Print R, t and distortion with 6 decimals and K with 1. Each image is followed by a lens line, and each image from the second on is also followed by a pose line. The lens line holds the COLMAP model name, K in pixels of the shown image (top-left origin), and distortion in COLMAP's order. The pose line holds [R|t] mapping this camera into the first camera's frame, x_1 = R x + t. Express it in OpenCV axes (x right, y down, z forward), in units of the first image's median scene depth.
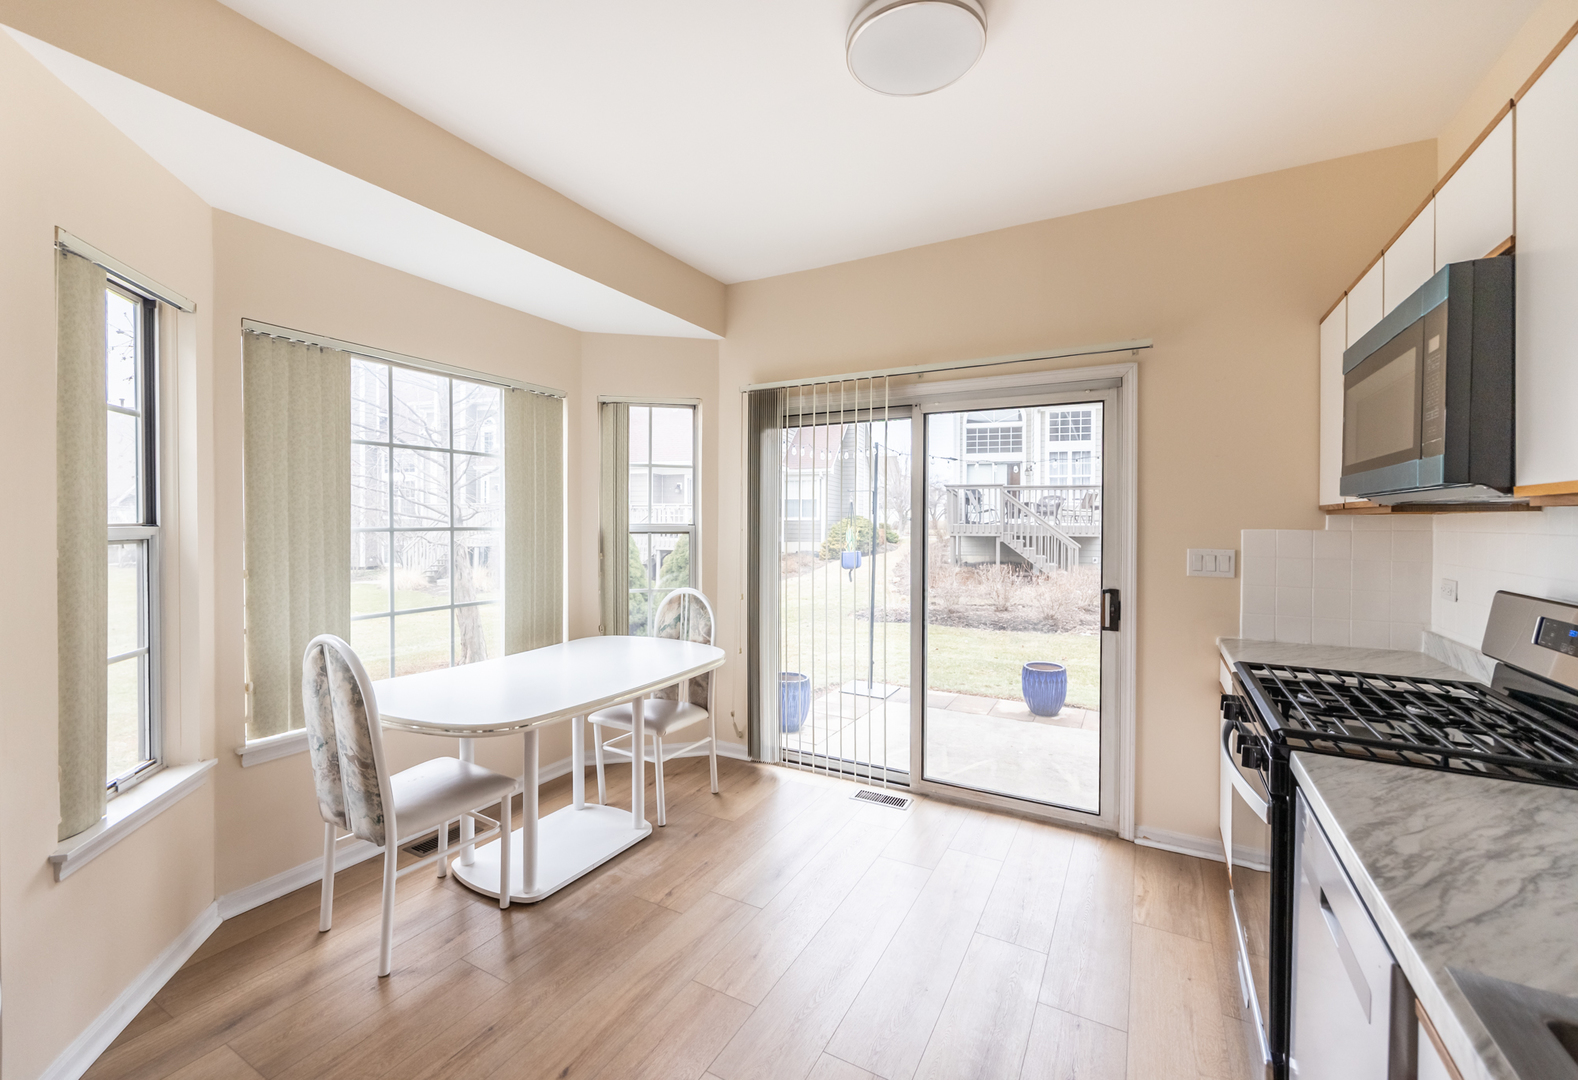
lens RADIAL K [[694.0, 0, 799.7], [0, 694.0, 530.9], [0, 0, 1]] dist [-0.000601, 0.001930]
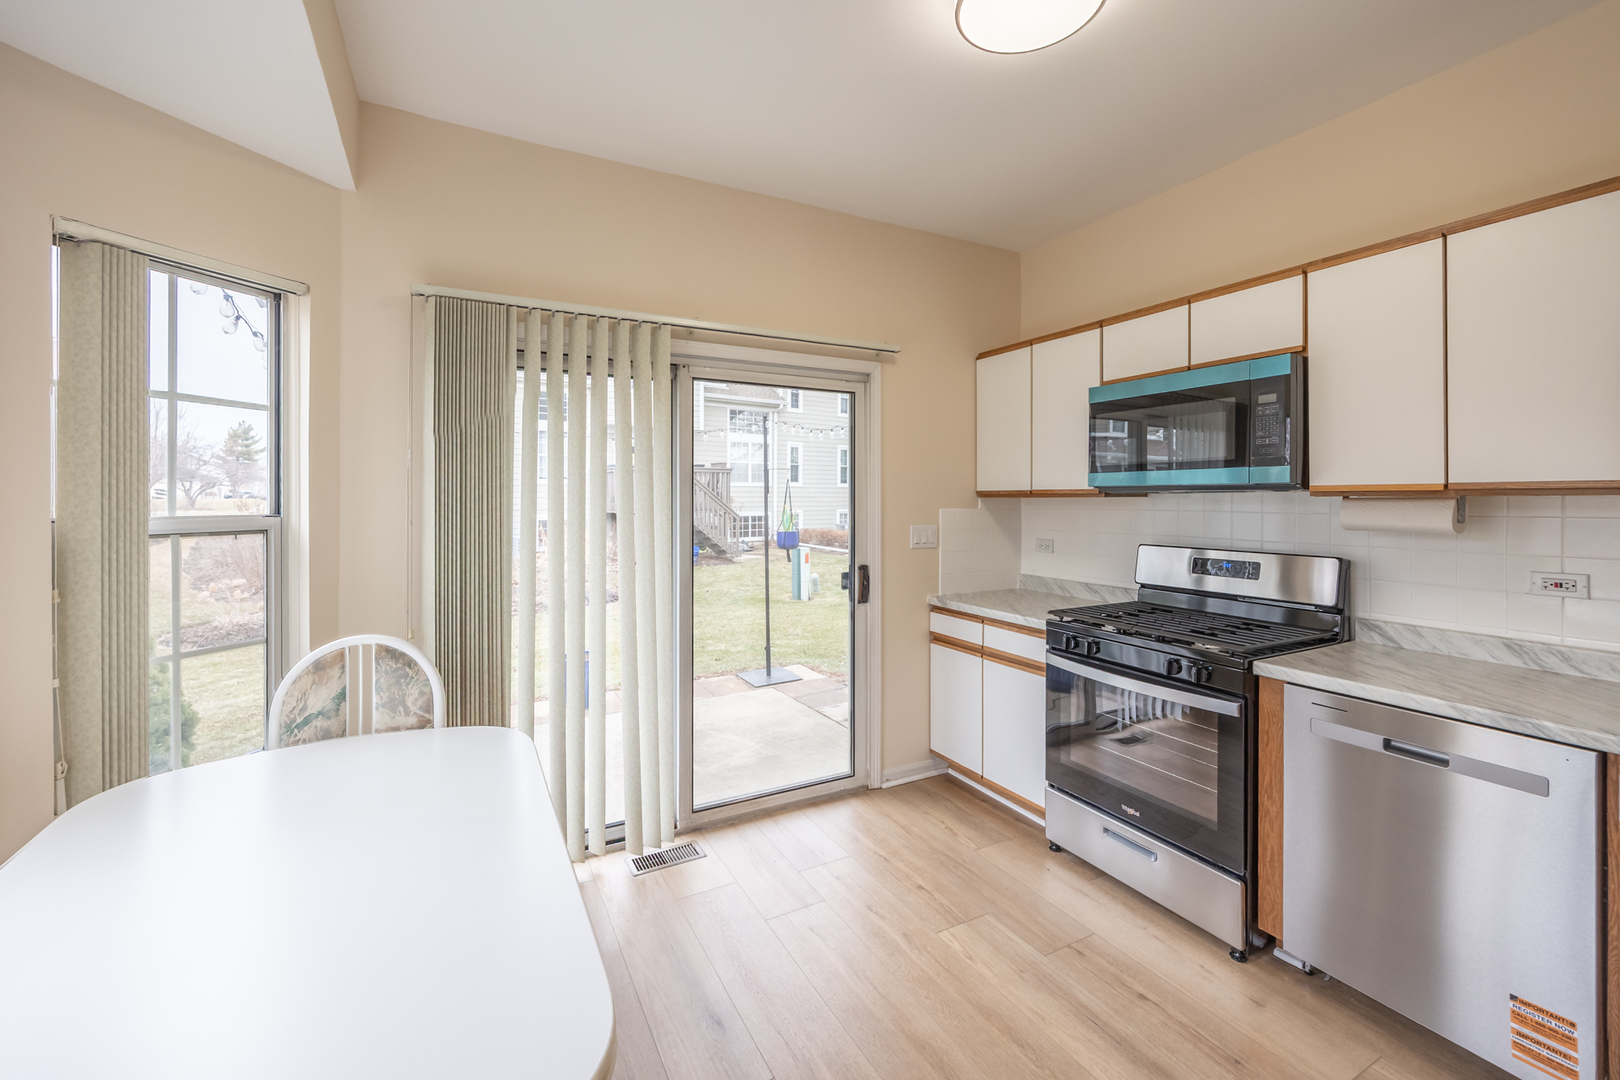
lens RADIAL K [[654.7, 0, 851.0], [0, 654.7, 496.7], [0, 0, 1]] dist [-0.000445, 0.000260]
pose [[0.536271, -0.001311, 0.844045, -0.423676], [0.016193, 0.999831, -0.008736, -0.016070], [-0.843890, 0.018353, 0.536202, 0.441481]]
